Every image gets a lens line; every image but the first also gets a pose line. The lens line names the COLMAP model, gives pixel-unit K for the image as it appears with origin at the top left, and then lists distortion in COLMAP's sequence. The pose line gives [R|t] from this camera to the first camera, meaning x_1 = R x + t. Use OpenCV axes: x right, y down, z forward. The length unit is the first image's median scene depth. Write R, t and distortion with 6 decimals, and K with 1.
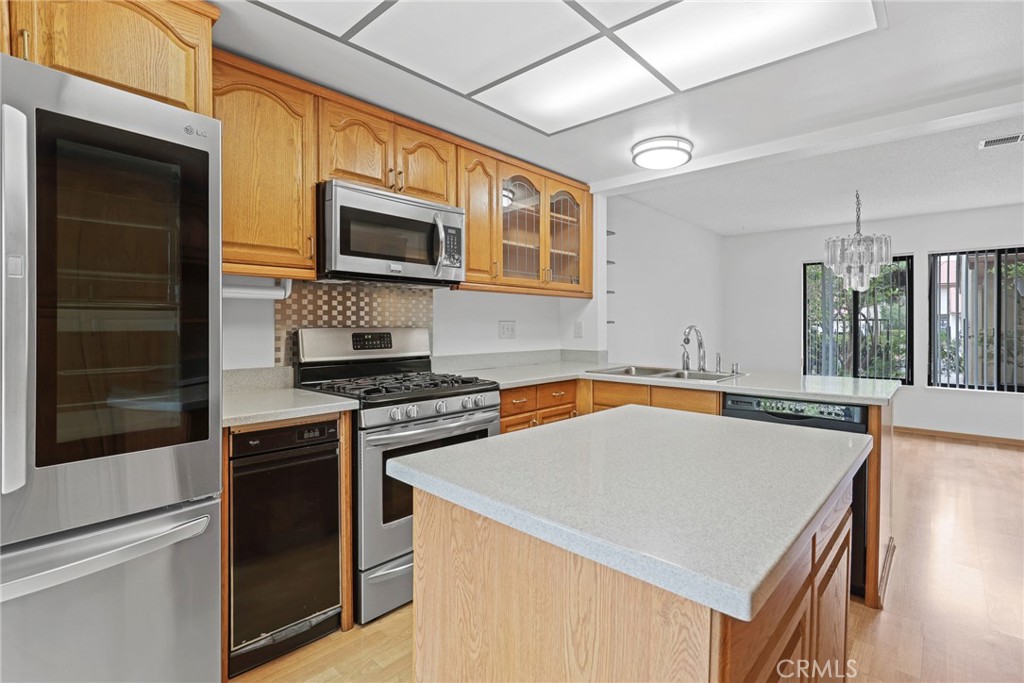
lens RADIAL K [[483.8, 0, 523.8], [0, 483.8, 324.0], [0, 0, 1]] dist [-0.001059, 0.000026]
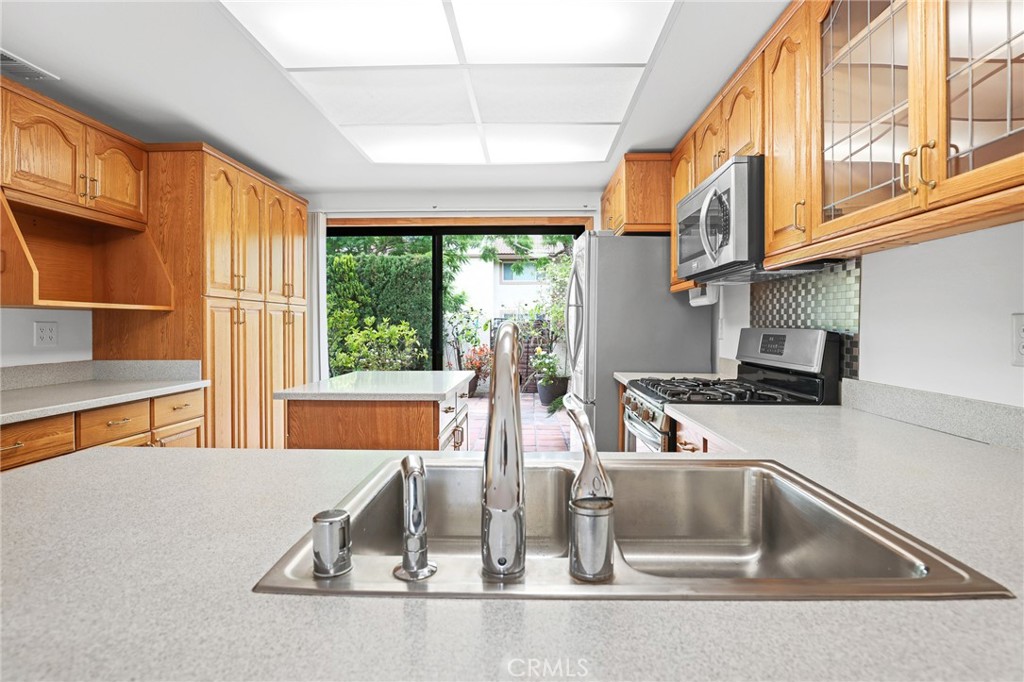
lens RADIAL K [[512.9, 0, 516.8], [0, 512.9, 329.3], [0, 0, 1]] dist [-0.021300, 0.000121]
pose [[-0.762617, 0.001691, -0.646848, 0.562438], [-0.004530, 0.999958, 0.007956, 0.004422], [0.646834, 0.008997, -0.762578, 1.313249]]
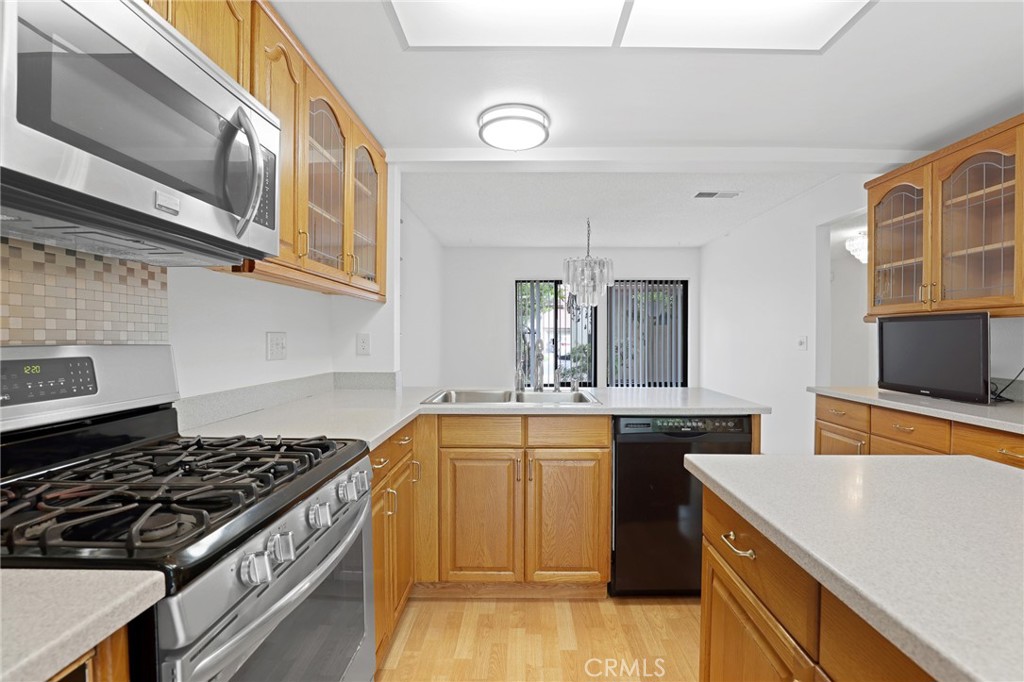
lens RADIAL K [[476.5, 0, 518.6], [0, 476.5, 340.6], [0, 0, 1]] dist [-0.029906, 0.005869]
pose [[0.749997, -0.004484, 0.661426, -0.259141], [0.000141, 0.999978, 0.006619, 0.000255], [-0.661441, -0.004870, 0.749981, 0.425891]]
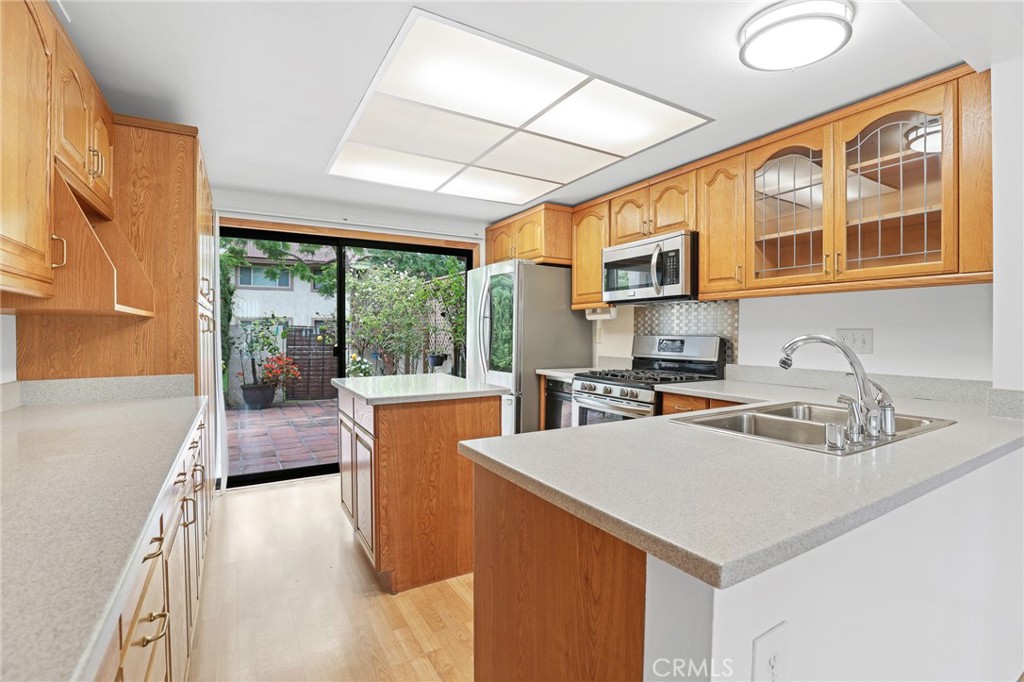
lens RADIAL K [[476.5, 0, 518.6], [0, 476.5, 340.6], [0, 0, 1]] dist [-0.029906, 0.005869]
pose [[-0.291597, 0.012645, -0.956458, 1.004527], [-0.004367, 0.999885, 0.014550, 0.003440], [0.956531, 0.008419, -0.291508, 0.928264]]
